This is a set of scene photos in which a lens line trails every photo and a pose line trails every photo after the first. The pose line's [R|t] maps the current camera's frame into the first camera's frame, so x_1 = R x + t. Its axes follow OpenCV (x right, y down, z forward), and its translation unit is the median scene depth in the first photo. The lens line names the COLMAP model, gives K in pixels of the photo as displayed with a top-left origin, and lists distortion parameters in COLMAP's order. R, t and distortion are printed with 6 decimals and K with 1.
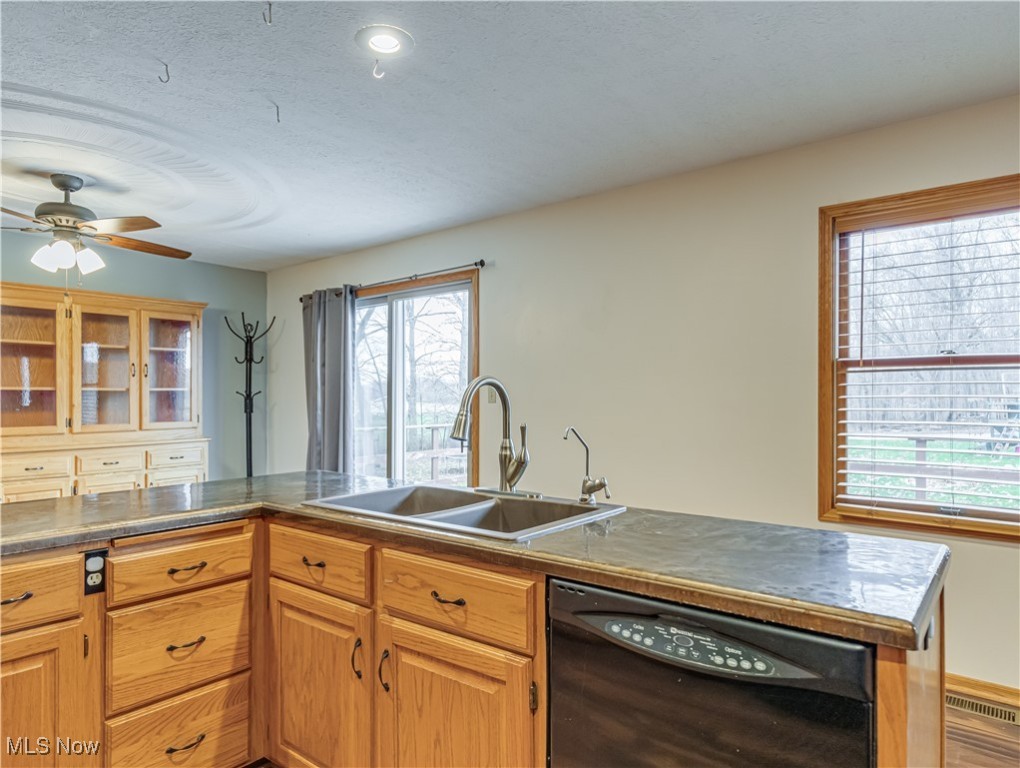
lens RADIAL K [[632.8, 0, 511.4], [0, 632.8, 392.4], [0, 0, 1]] dist [-0.005979, 0.000993]
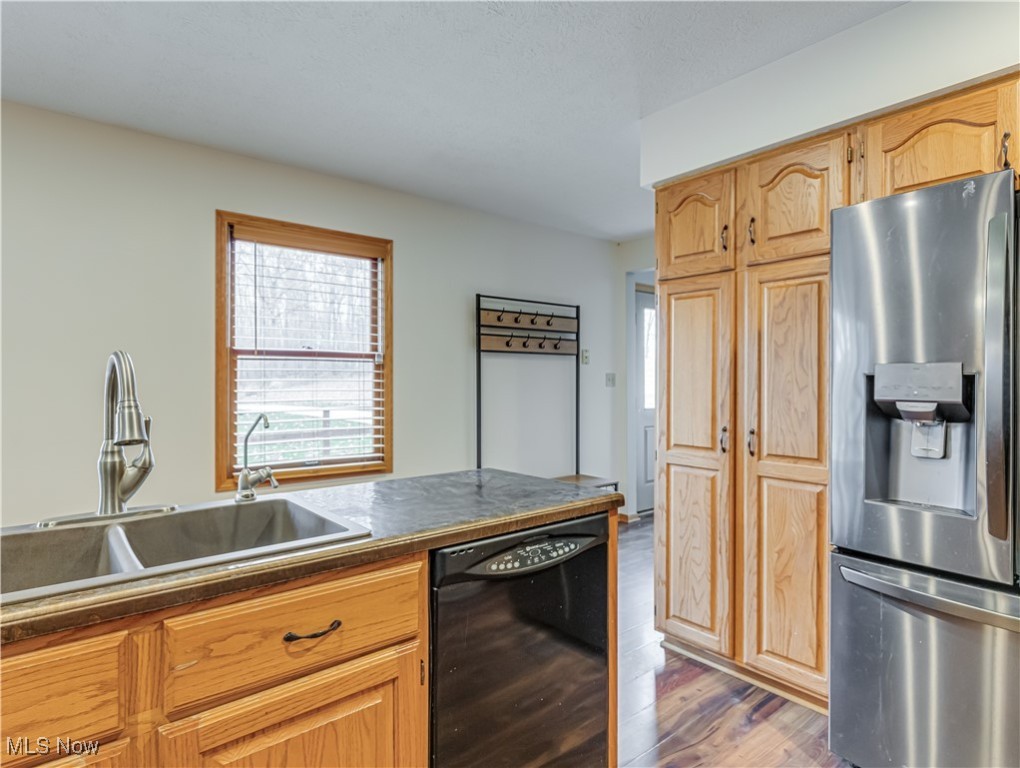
lens RADIAL K [[556.8, 0, 514.5], [0, 556.8, 375.0], [0, 0, 1]] dist [-0.015869, -0.001504]
pose [[0.204207, 0.008856, 0.978888, -0.355605], [-0.007468, 0.999944, -0.007488, 0.001136], [-0.978899, -0.005781, 0.204262, 0.290535]]
